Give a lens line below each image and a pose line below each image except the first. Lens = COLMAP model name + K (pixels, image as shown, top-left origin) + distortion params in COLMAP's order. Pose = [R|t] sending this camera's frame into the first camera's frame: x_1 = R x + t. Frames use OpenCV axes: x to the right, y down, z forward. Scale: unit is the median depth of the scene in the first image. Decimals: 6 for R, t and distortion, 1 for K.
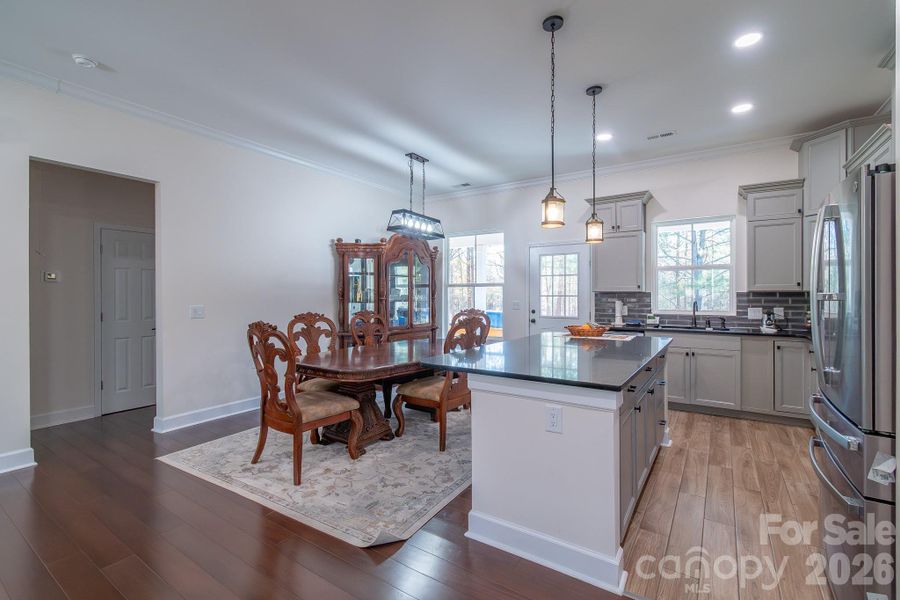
lens RADIAL K [[406.1, 0, 449.6], [0, 406.1, 294.4], [0, 0, 1]] dist [0.003070, -0.002459]
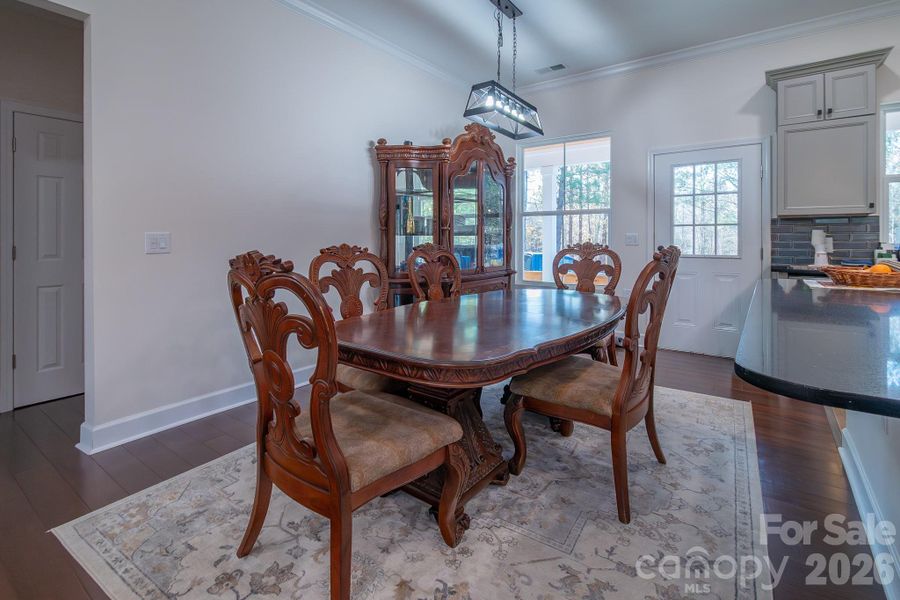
lens RADIAL K [[406.1, 0, 448.4], [0, 406.1, 238.7], [0, 0, 1]] dist [0.003070, -0.002459]
pose [[0.999672, -0.000045, -0.025596, -0.179911], [-0.000102, 0.999984, -0.005717, 0.039499], [0.025596, 0.005718, 0.999656, 0.414709]]
